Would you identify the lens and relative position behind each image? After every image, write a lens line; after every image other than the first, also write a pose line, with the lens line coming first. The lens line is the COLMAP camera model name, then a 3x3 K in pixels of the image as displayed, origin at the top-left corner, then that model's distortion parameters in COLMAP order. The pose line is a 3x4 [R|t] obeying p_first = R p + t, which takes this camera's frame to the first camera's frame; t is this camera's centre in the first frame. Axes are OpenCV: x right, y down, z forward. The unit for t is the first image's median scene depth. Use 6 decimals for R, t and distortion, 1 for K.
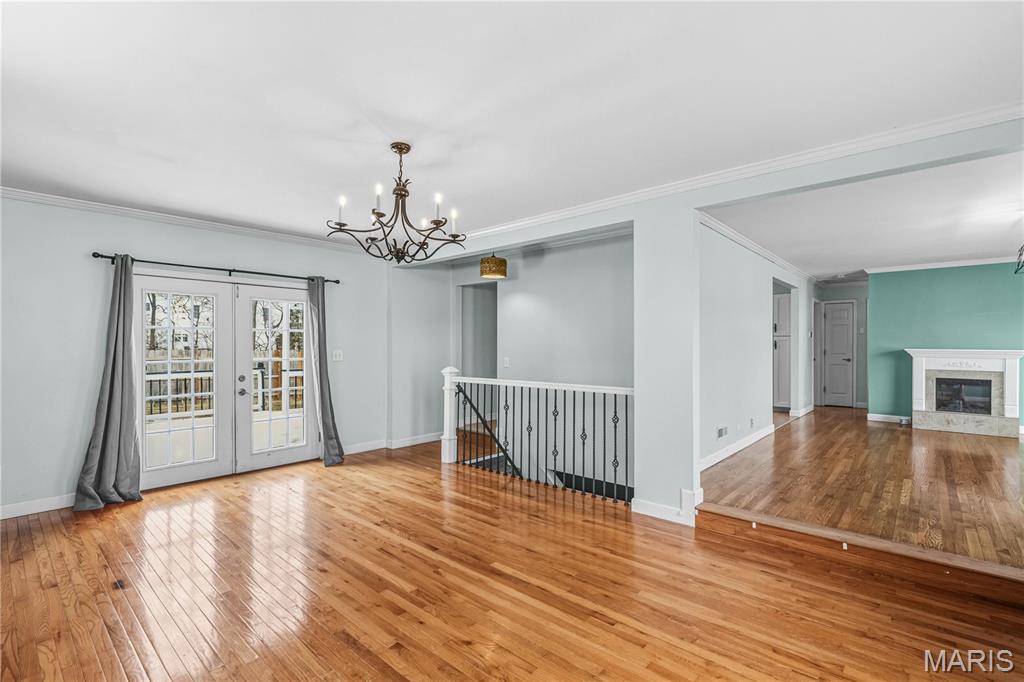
lens RADIAL K [[468.7, 0, 516.4], [0, 468.7, 344.3], [0, 0, 1]] dist [0.000904, -0.002085]
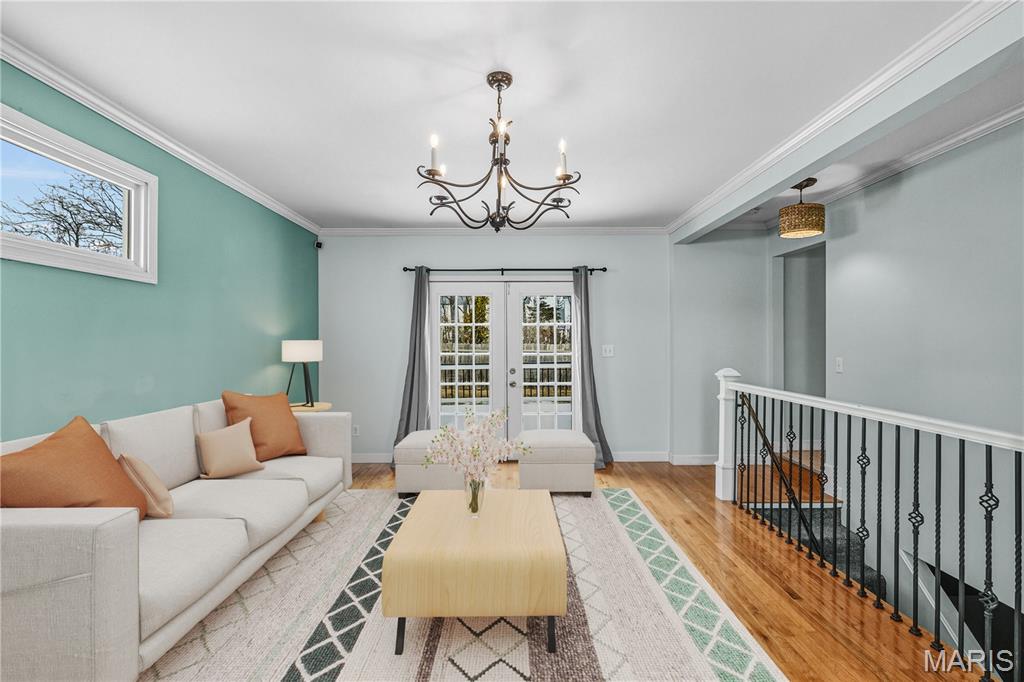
lens RADIAL K [[468.7, 0, 510.8], [0, 468.7, 342.8], [0, 0, 1]] dist [0.000904, -0.002085]
pose [[0.664616, 0.001190, -0.747184, 0.181620], [0.004924, 0.999970, 0.005972, 0.002444], [0.747169, -0.007649, 0.664590, 0.270075]]
